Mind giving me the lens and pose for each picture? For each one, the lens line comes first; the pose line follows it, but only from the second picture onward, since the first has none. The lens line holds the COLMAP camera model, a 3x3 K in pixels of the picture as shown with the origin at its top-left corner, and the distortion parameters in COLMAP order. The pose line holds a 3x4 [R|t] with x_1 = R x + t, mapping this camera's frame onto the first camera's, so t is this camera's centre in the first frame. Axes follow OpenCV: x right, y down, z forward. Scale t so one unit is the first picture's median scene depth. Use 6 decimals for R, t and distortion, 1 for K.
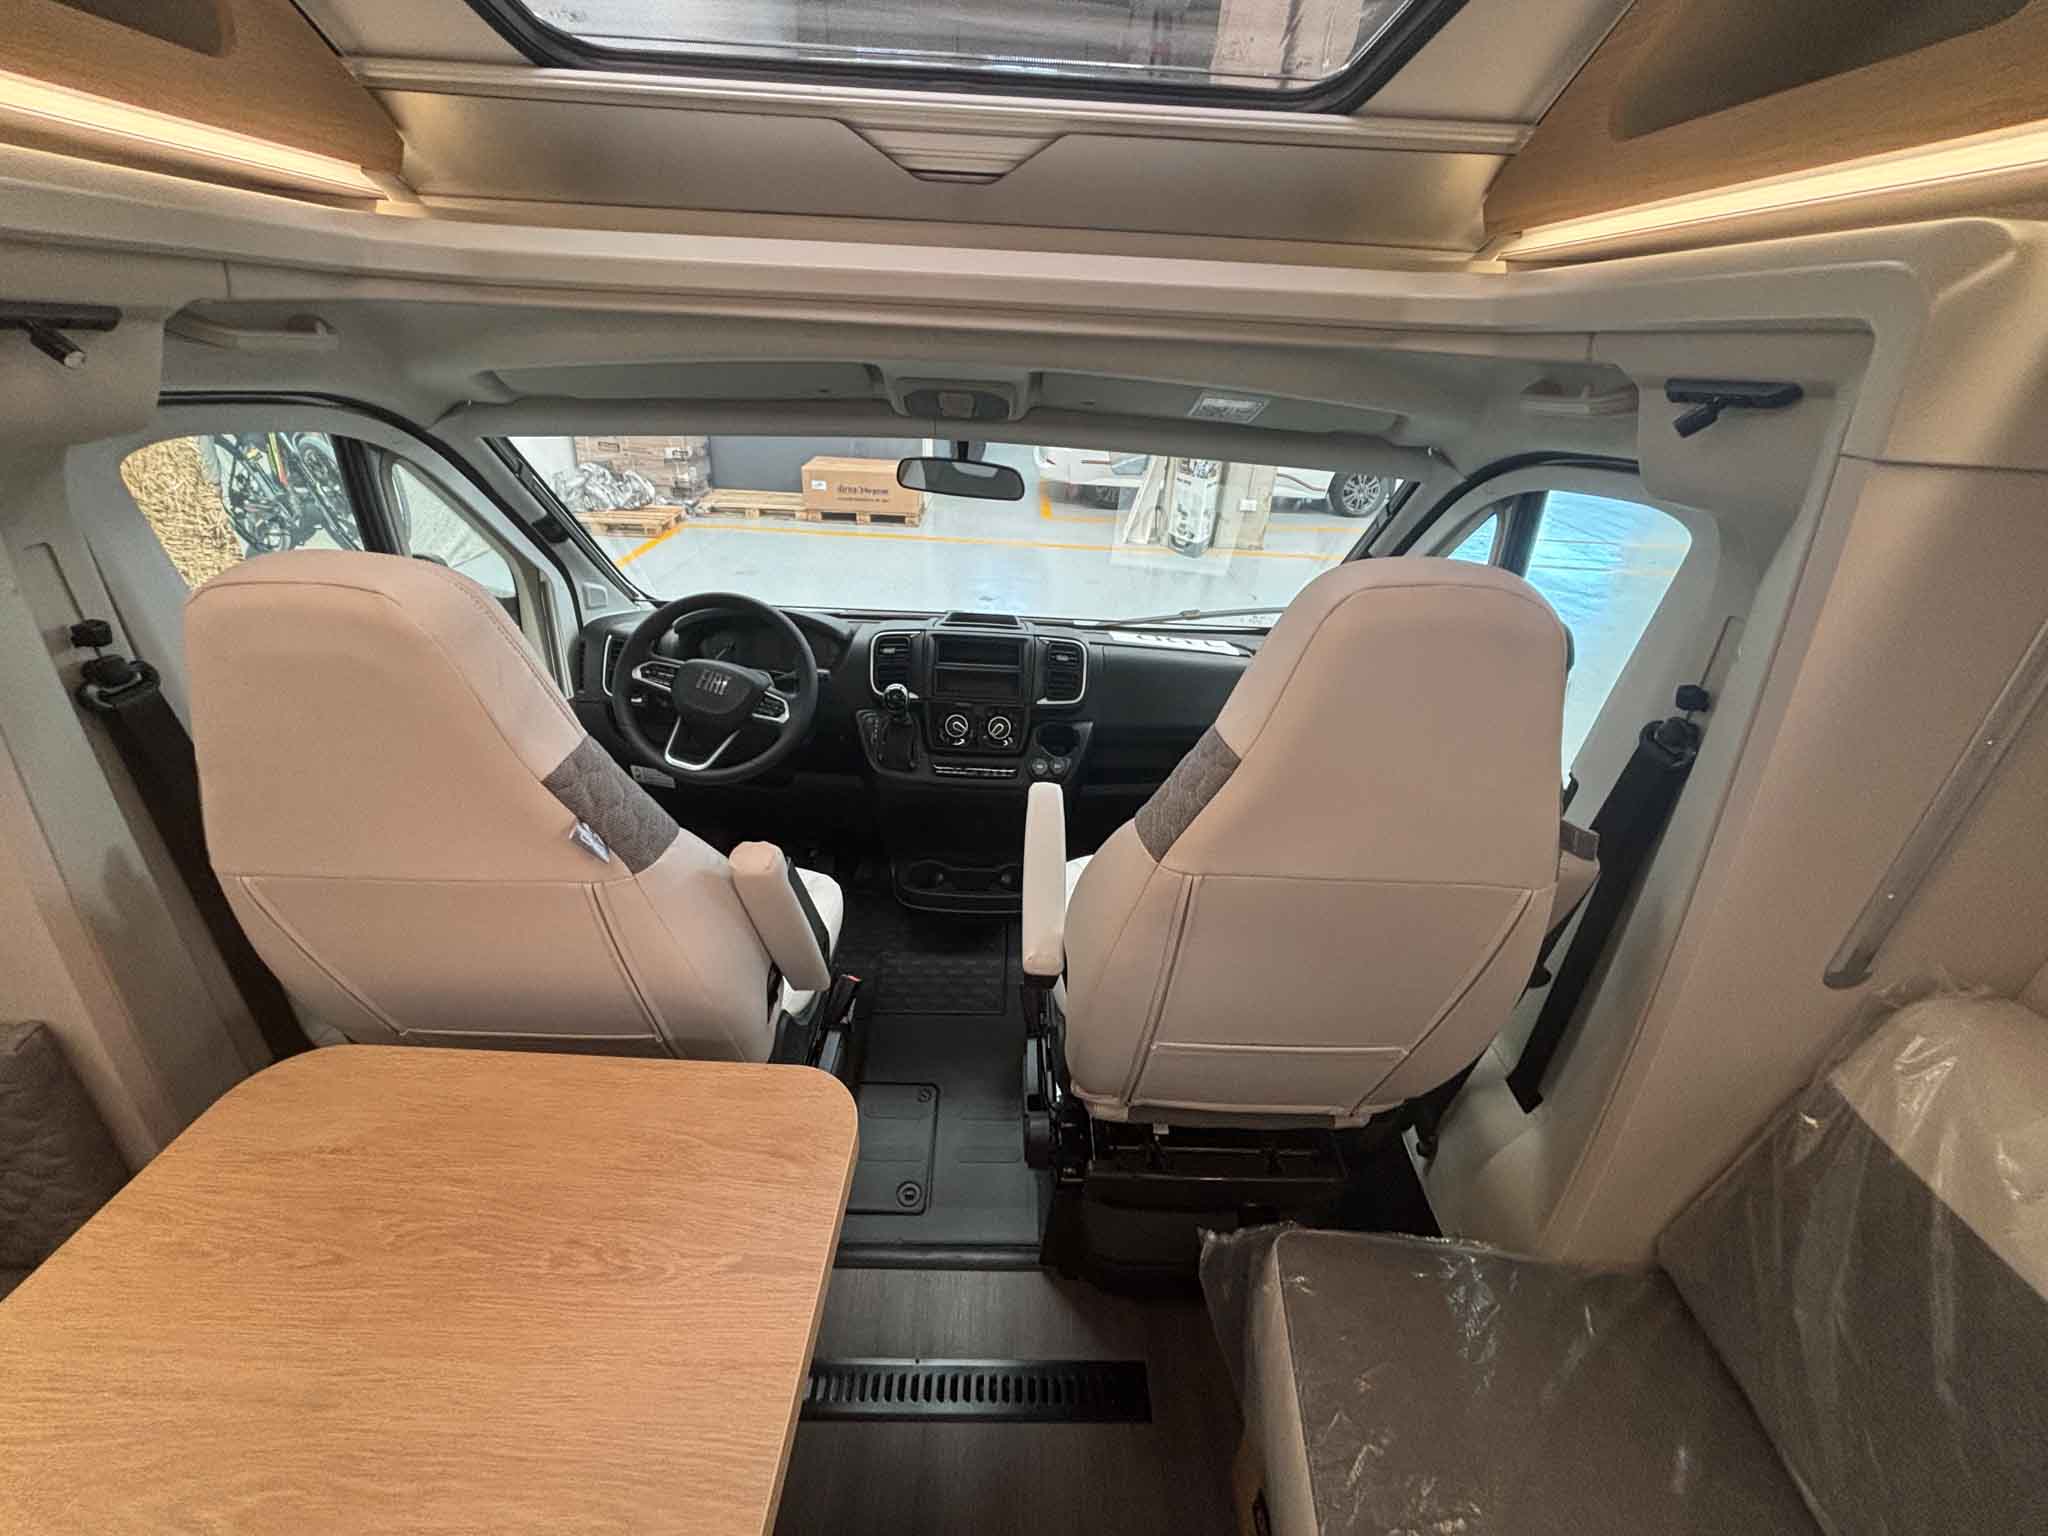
lens RADIAL K [[819.7, 0, 1017.4], [0, 819.7, 760.5], [0, 0, 1]] dist [0.006766, -0.001721]
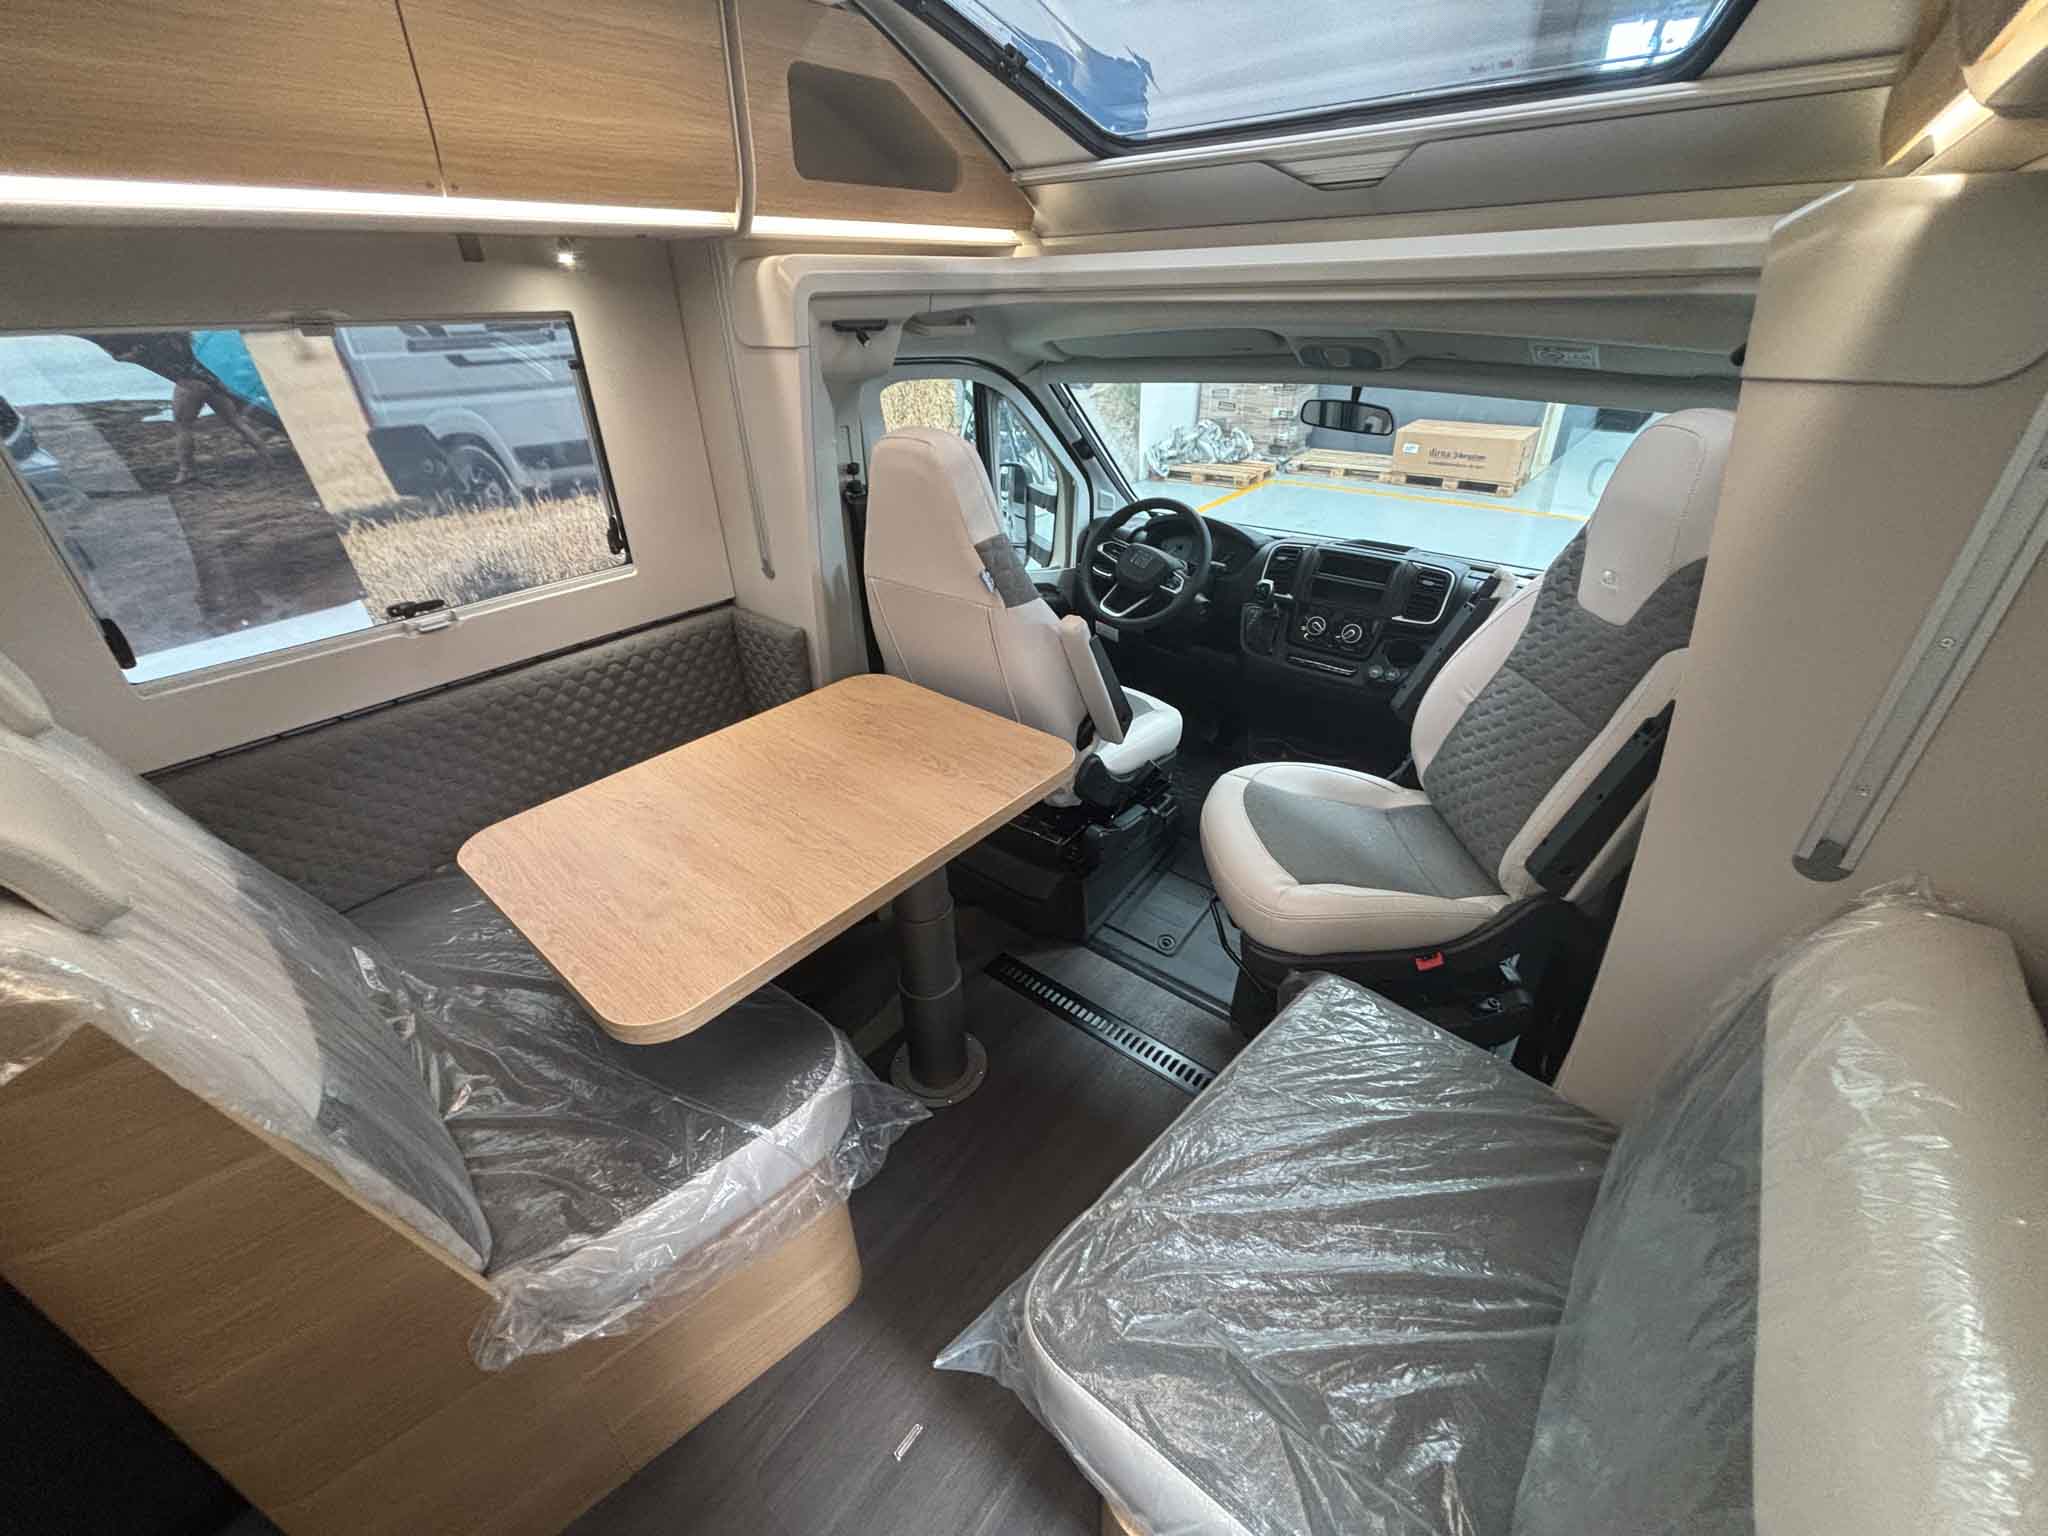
lens RADIAL K [[819.7, 0, 1021.8], [0, 819.7, 759.7], [0, 0, 1]] dist [0.006766, -0.001721]
pose [[0.768850, 0.262994, -0.582842, 0.390428], [-0.241883, 0.963391, 0.115632, 0.126605], [0.591915, 0.052076, 0.804316, -0.255004]]
